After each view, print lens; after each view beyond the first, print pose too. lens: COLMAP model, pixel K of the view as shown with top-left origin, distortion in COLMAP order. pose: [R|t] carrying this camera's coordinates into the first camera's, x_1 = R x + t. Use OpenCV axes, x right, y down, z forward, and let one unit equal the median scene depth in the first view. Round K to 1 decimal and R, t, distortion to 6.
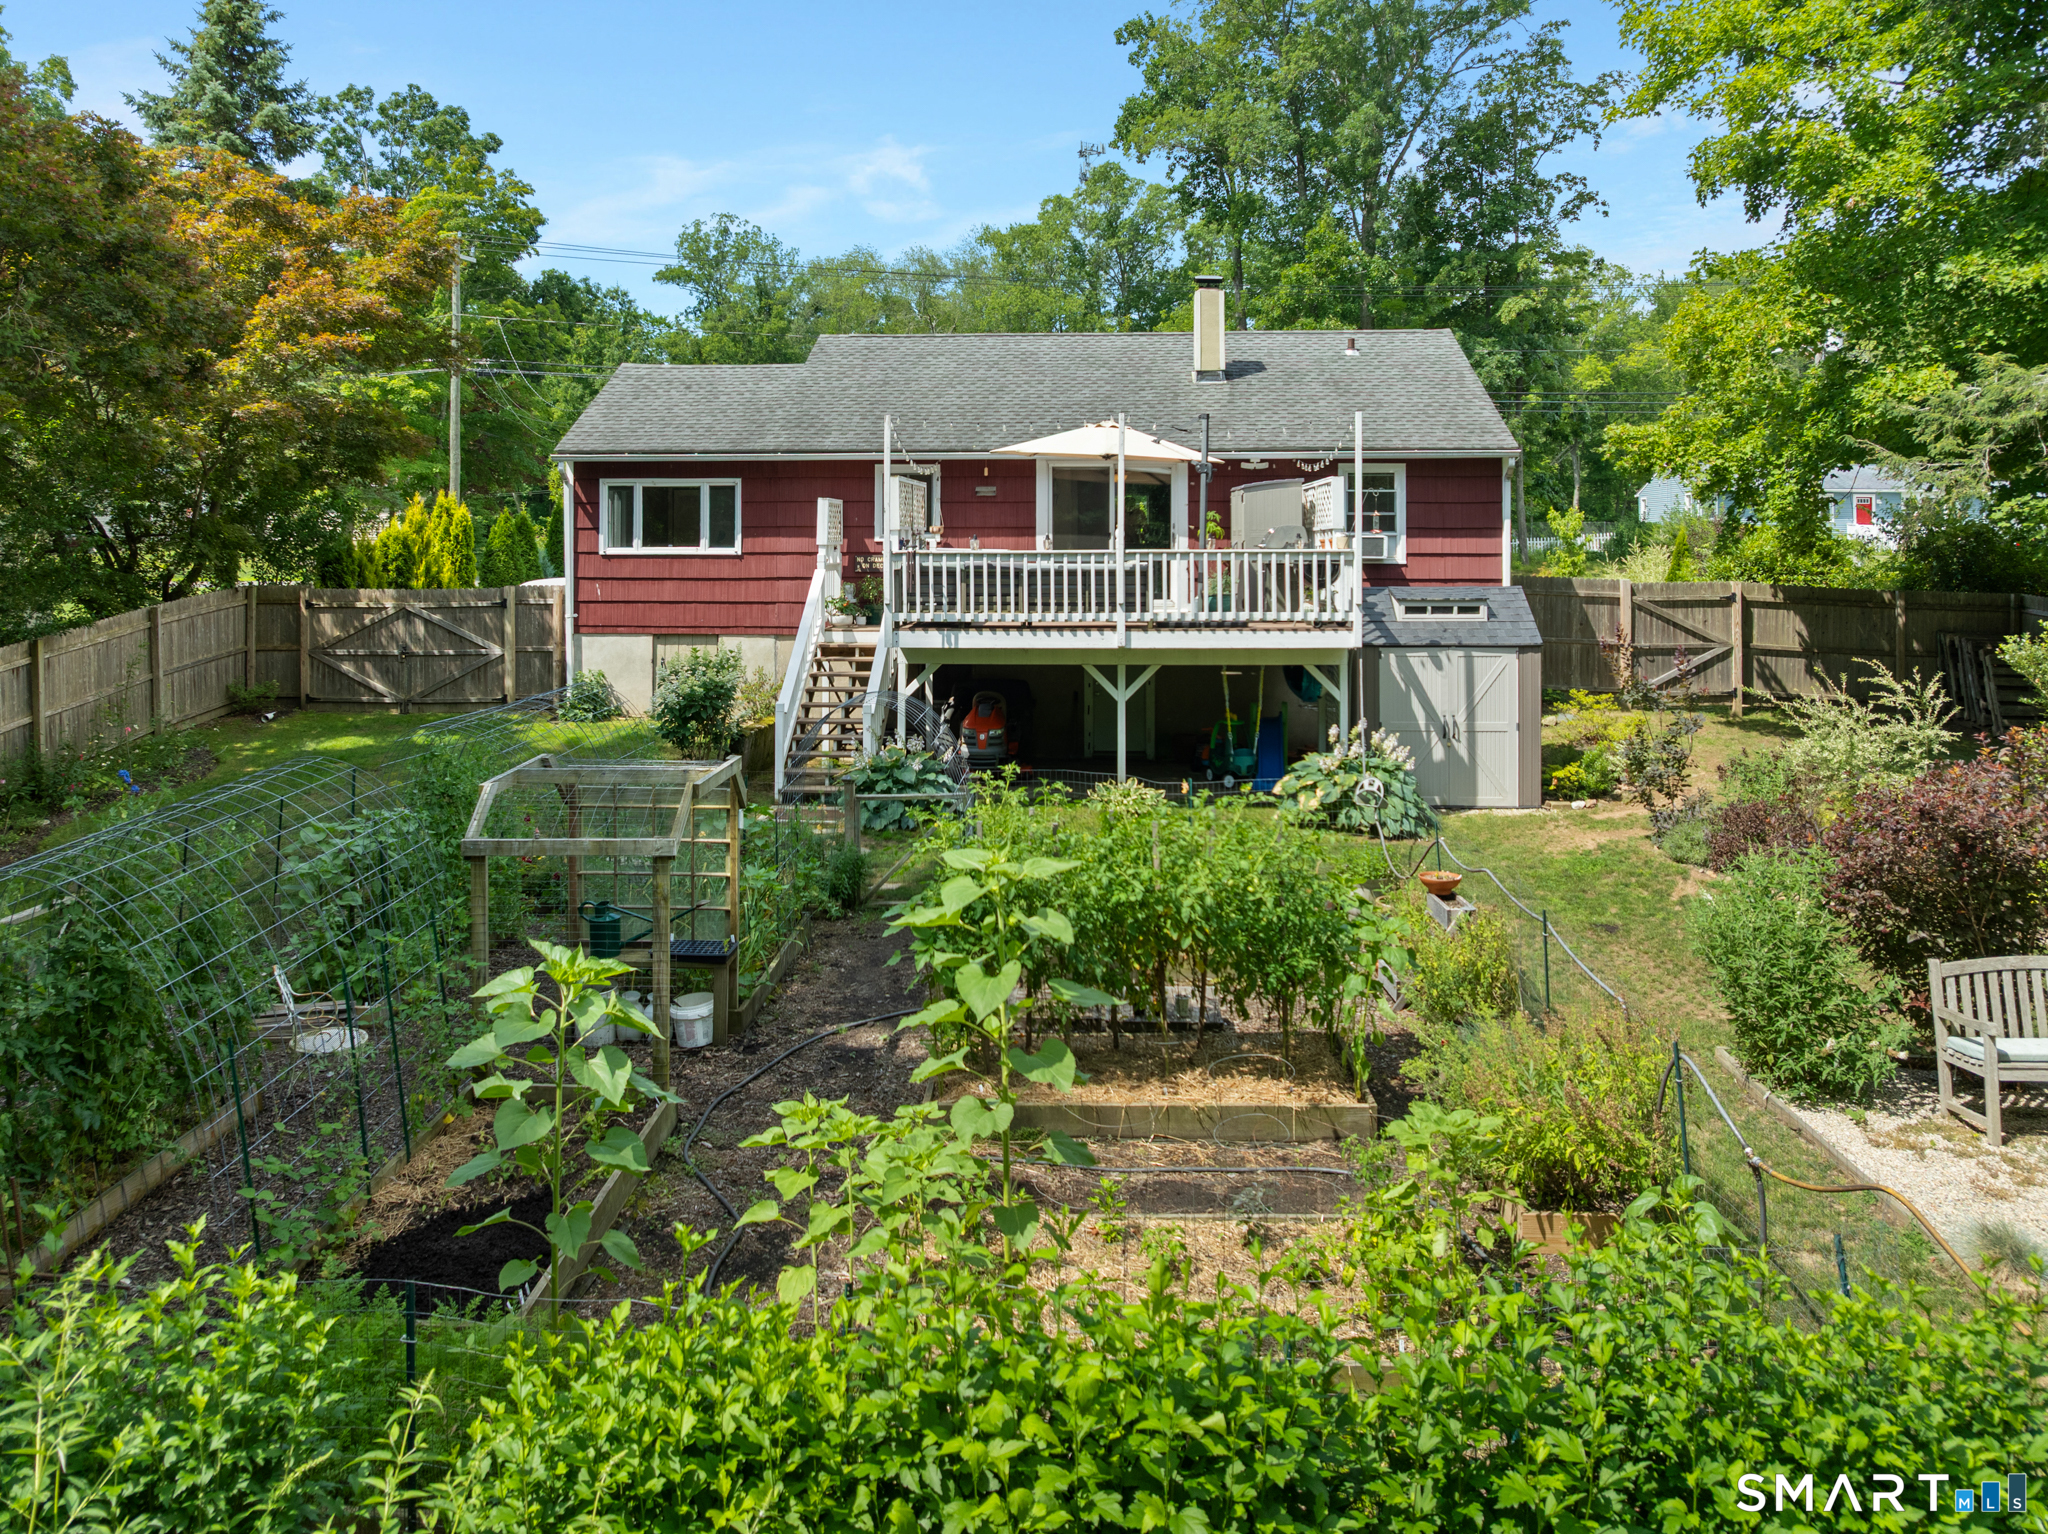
lens RADIAL K [[1546.5, 0, 1022.4], [0, 1546.5, 548.3], [0, 0, 1]] dist [-0.053569, 0.027375]
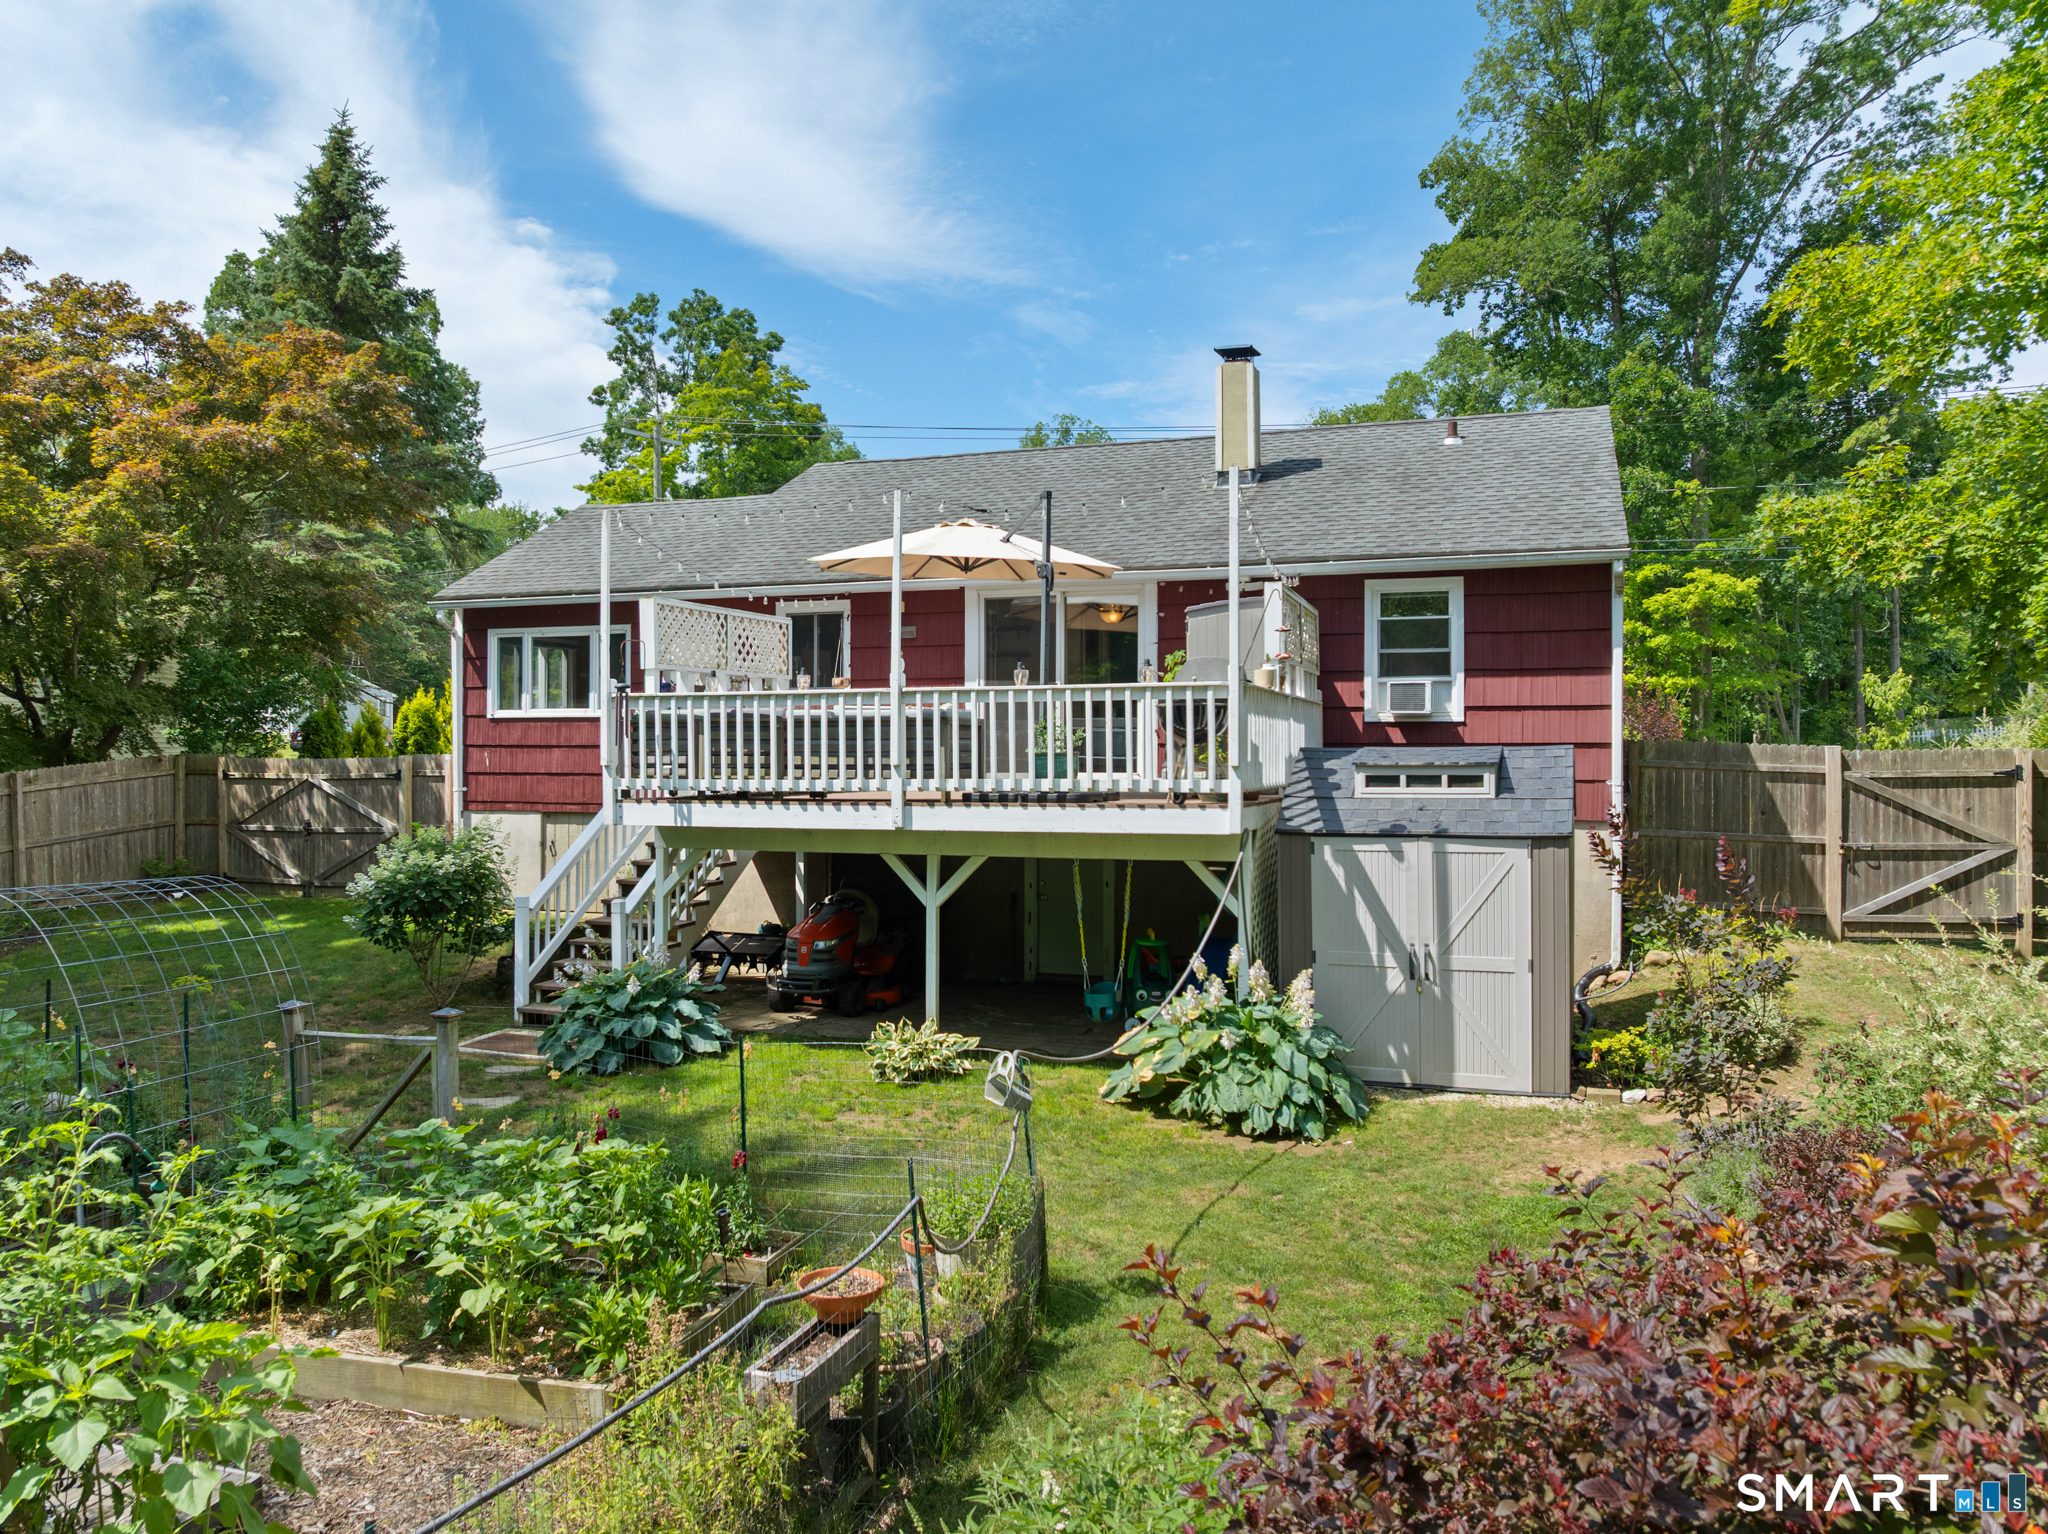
lens RADIAL K [[1466.6, 0, 1017.6], [0, 1466.6, 772.7], [0, 0, 1]] dist [-0.025866, -0.010647]
pose [[0.959778, 0.002944, -0.280743, 0.241135], [0.001212, 0.999892, 0.014631, 0.023540], [0.280756, -0.014382, 0.959671, 0.308711]]
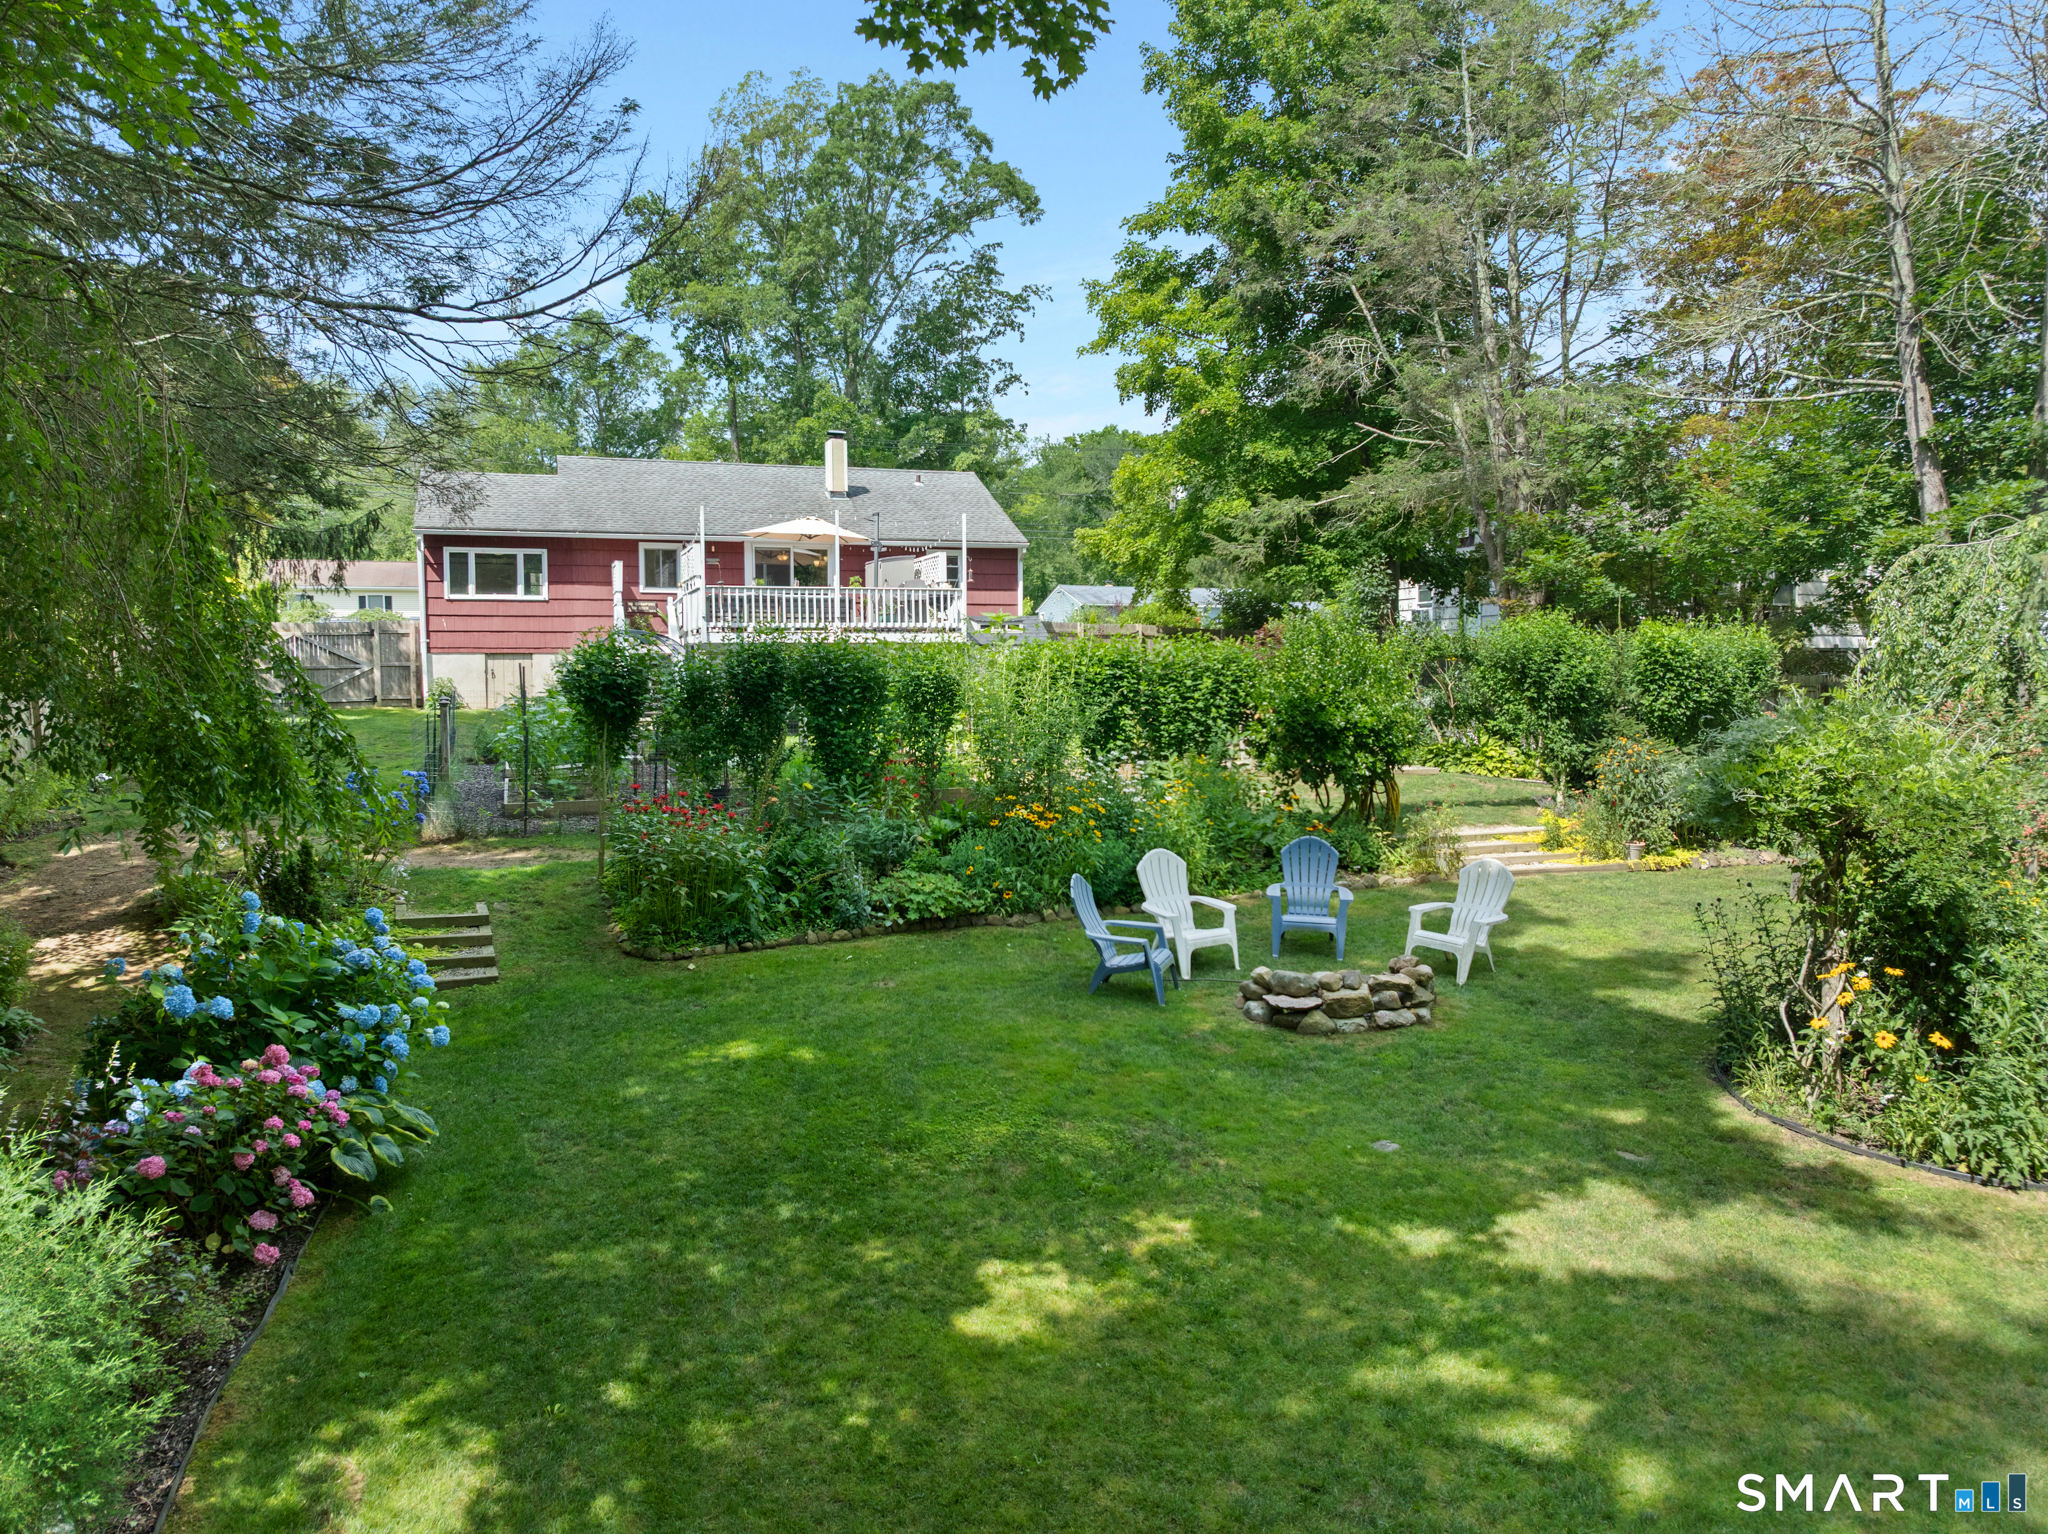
lens RADIAL K [[1466.6, 0, 1027.2], [0, 1466.6, 761.8], [0, 0, 1]] dist [-0.025866, -0.010647]
pose [[0.923670, -0.027916, 0.382171, -0.303960], [0.007238, 0.998436, 0.055439, 0.087578], [-0.383121, -0.048441, 0.922427, -0.514042]]
